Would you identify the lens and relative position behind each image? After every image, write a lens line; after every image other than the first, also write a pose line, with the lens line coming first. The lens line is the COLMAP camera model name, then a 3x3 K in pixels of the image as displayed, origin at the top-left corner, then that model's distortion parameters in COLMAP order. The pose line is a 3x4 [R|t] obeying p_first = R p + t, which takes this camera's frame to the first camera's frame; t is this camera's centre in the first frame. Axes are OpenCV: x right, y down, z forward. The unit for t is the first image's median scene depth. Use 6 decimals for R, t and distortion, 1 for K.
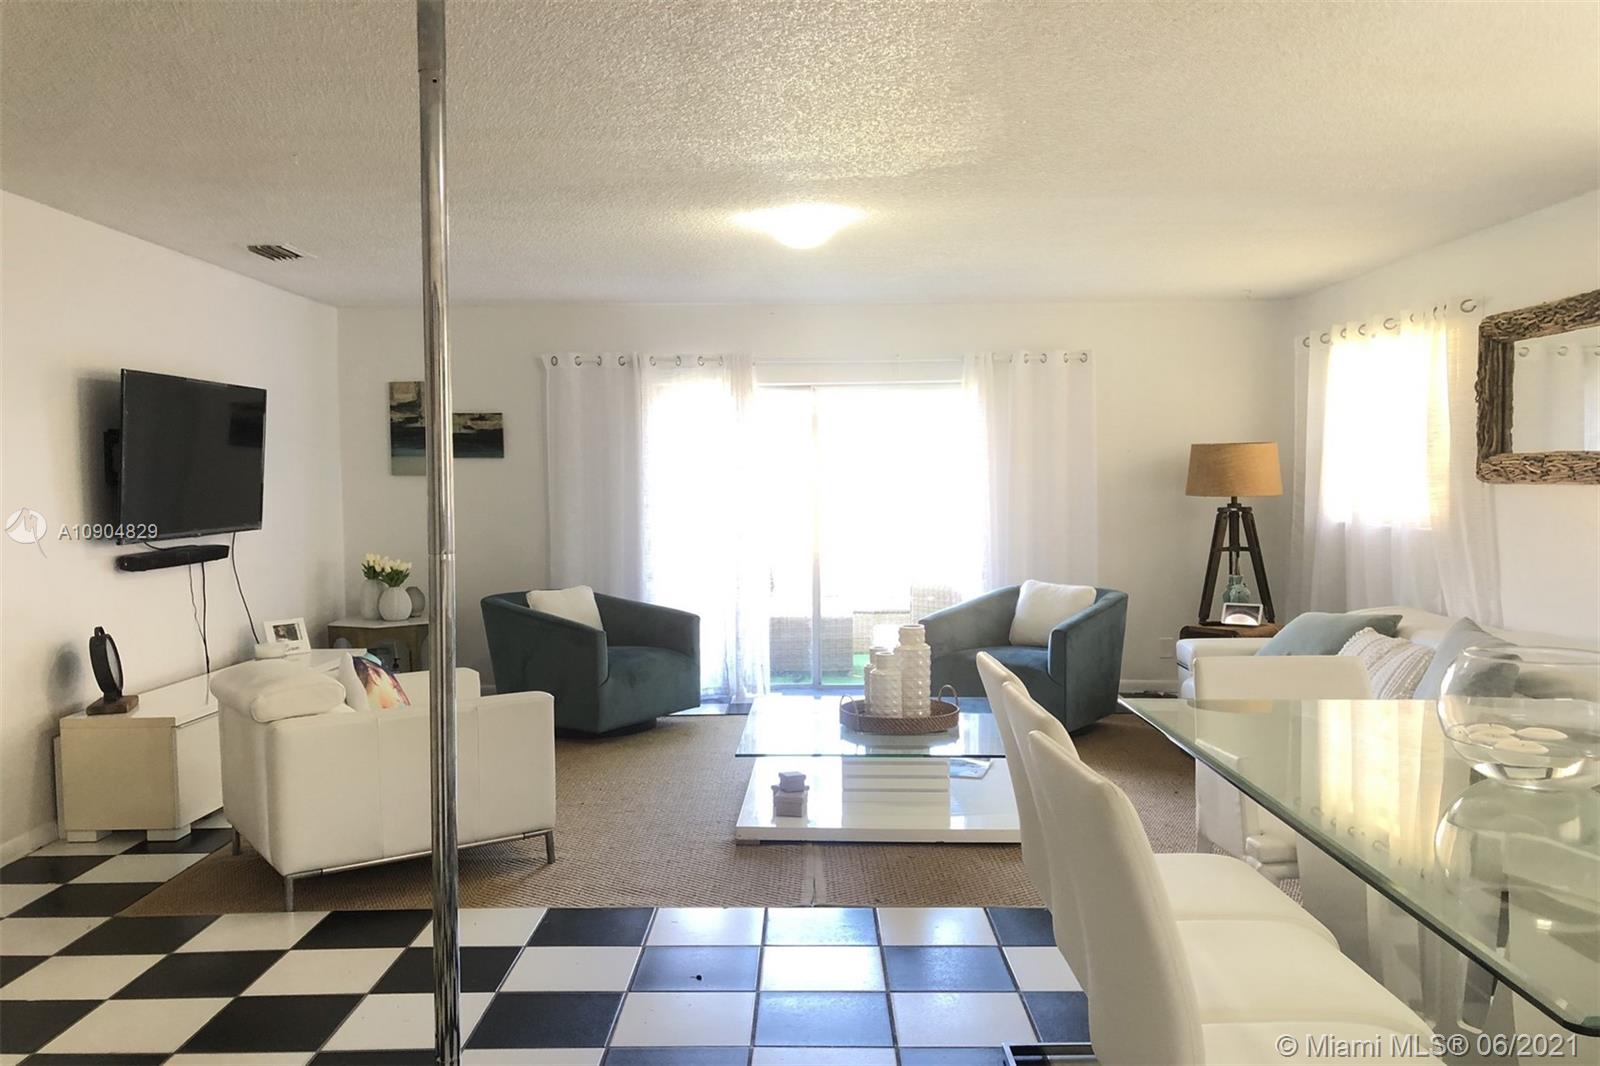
lens RADIAL K [[1315.3, 0, 793.1], [0, 1315.3, 569.3], [0, 0, 1]] dist [0.027725, 0.000008]
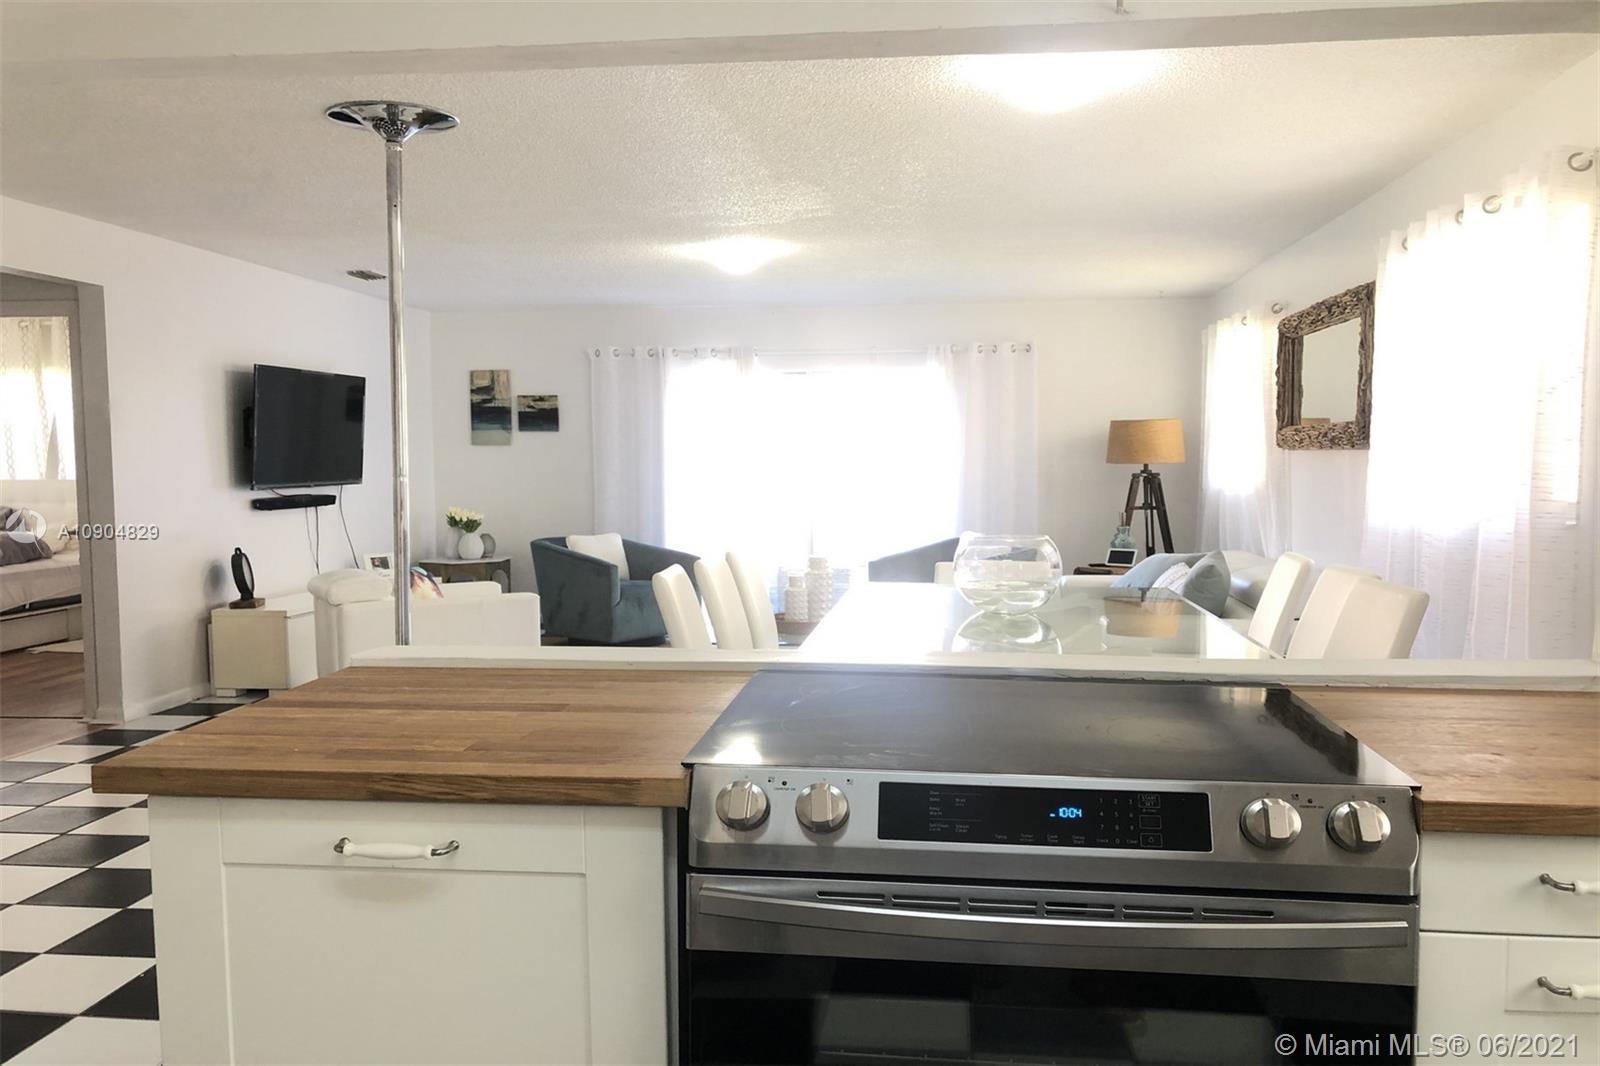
lens RADIAL K [[1327.8, 0, 798.5], [0, 1327.8, 576.4], [0, 0, 1]] dist [0.057703, -0.069155]
pose [[0.993509, 0.013721, -0.112919, 0.161037], [-0.011673, 0.999756, 0.018776, 0.028097], [0.113149, -0.017336, 0.993427, -0.243632]]
